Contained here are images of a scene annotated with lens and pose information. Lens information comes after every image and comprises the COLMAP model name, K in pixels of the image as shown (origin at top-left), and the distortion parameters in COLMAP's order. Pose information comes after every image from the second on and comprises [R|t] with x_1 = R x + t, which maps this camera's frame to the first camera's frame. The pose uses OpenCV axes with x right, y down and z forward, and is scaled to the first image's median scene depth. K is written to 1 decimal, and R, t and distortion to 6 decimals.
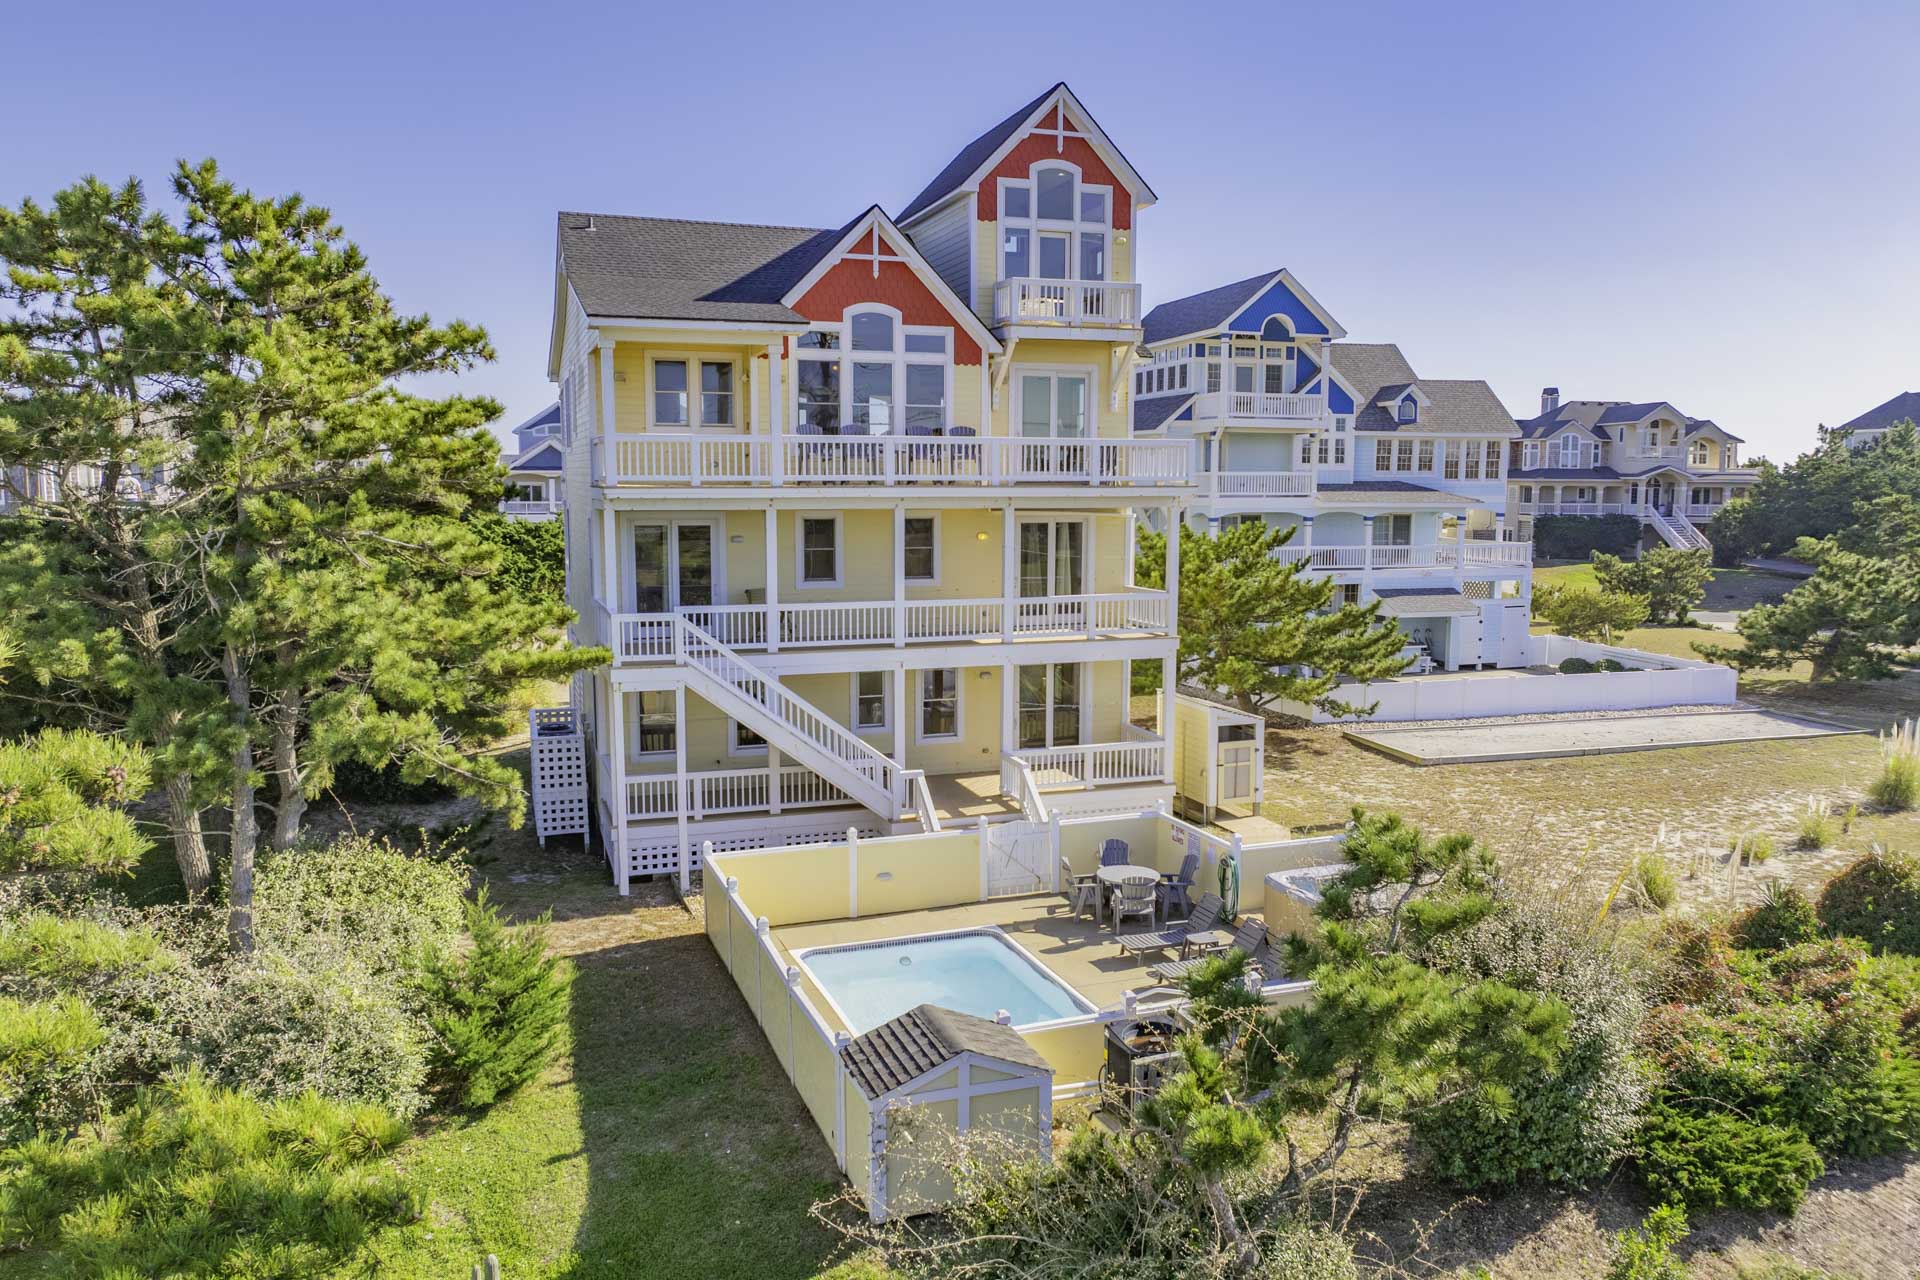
lens RADIAL K [[1421.3, 0, 959.7], [0, 1421.3, 676.7], [0, 0, 1]] dist [-0.041119, -0.003828]
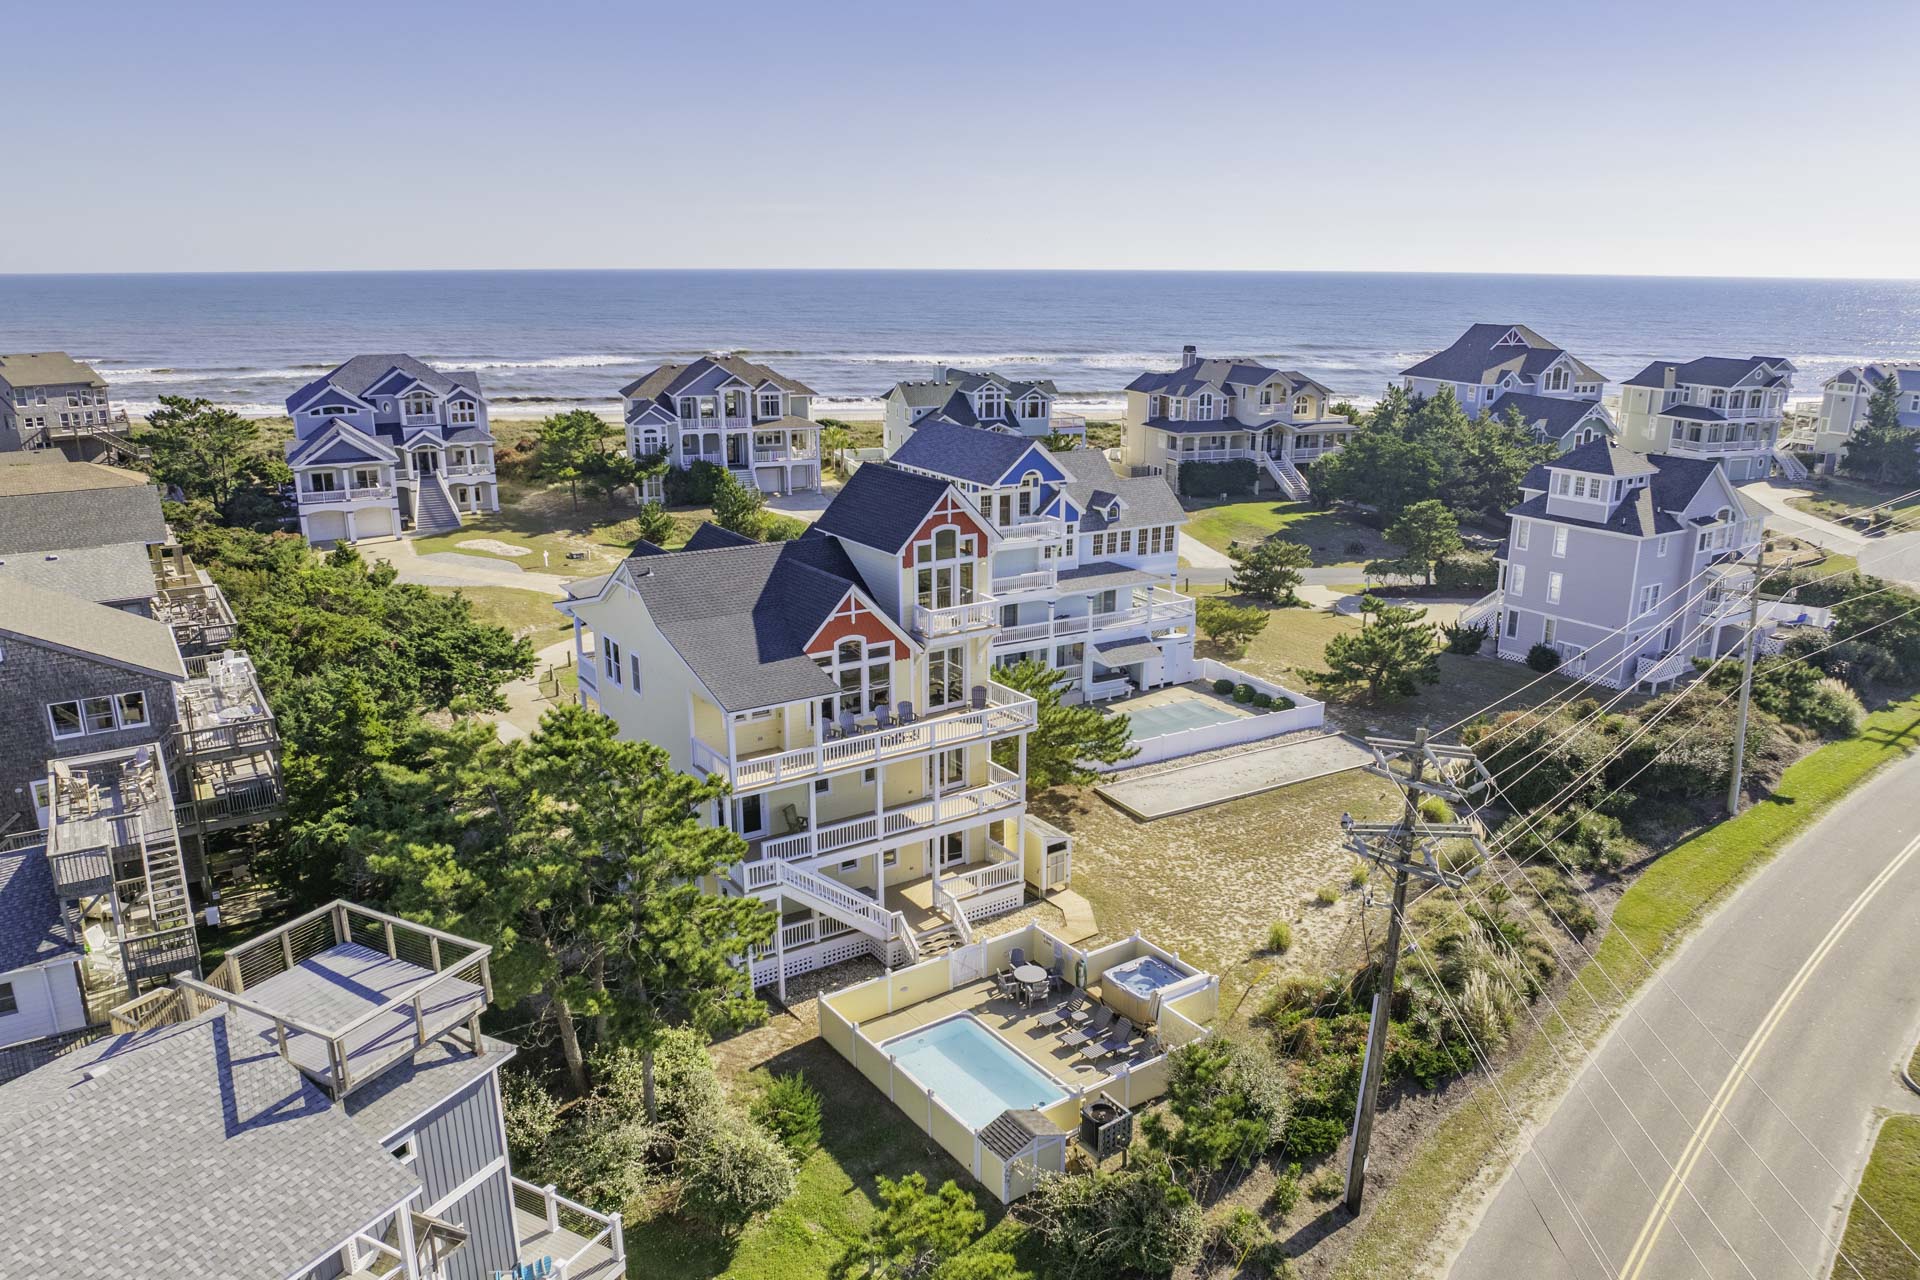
lens RADIAL K [[1410.3, 0, 965.5], [0, 1410.3, 701.4], [0, 0, 1]] dist [-0.039432, -0.000491]
pose [[0.966447, -0.079932, 0.244114, -0.322752], [0.034684, 0.982256, 0.184312, -0.463343], [-0.254515, -0.169661, 0.952070, -0.587345]]
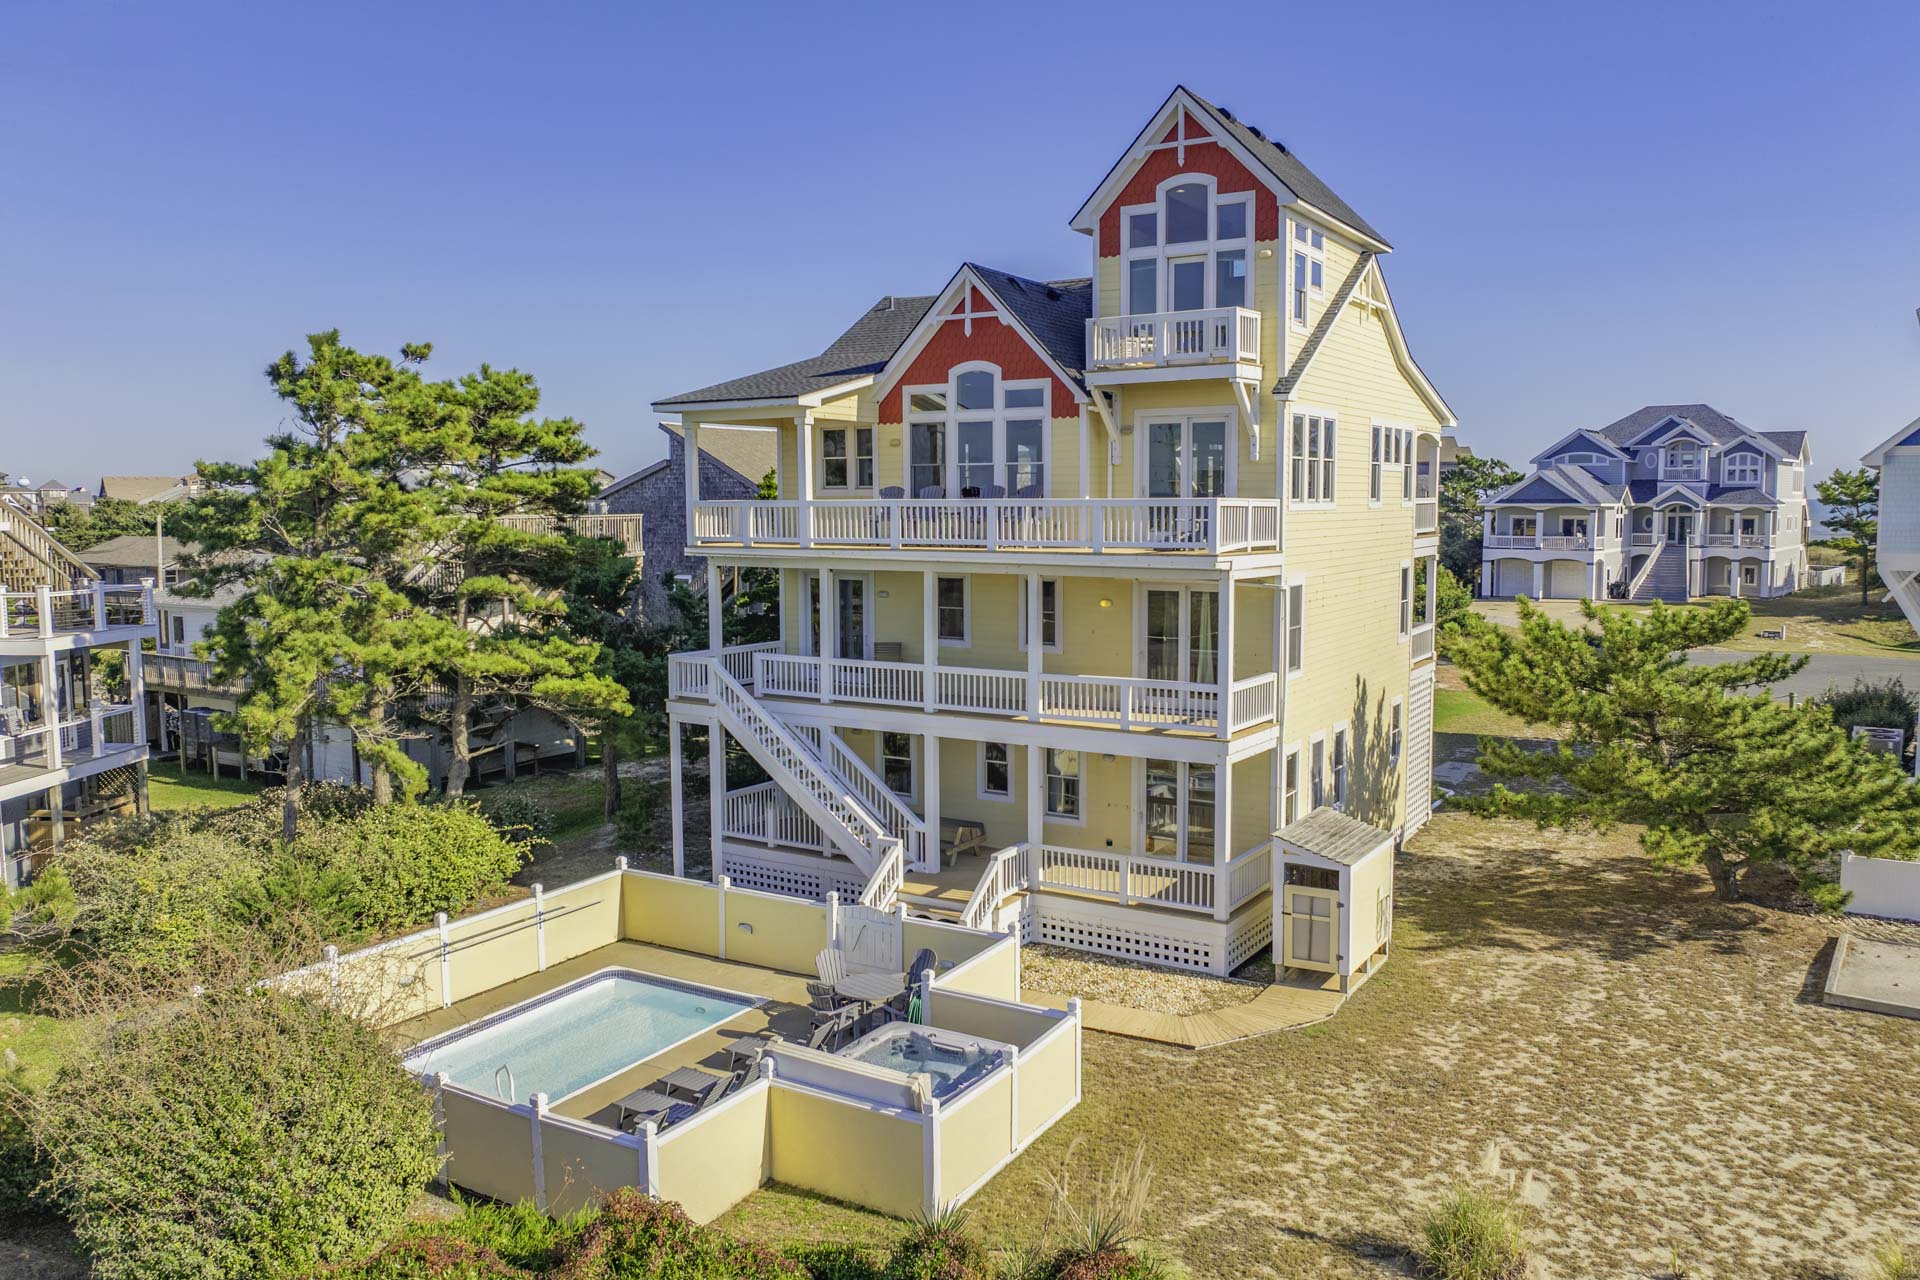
lens RADIAL K [[1438.3, 0, 960.0], [0, 1438.3, 640.0], [0, 0, 1]] dist [-0.006939, 0.000152]
pose [[0.624785, 0.071677, -0.777500, 0.684306], [-0.104900, 0.994455, 0.007382, -0.074054], [0.773718, 0.076948, 0.628839, 0.361921]]
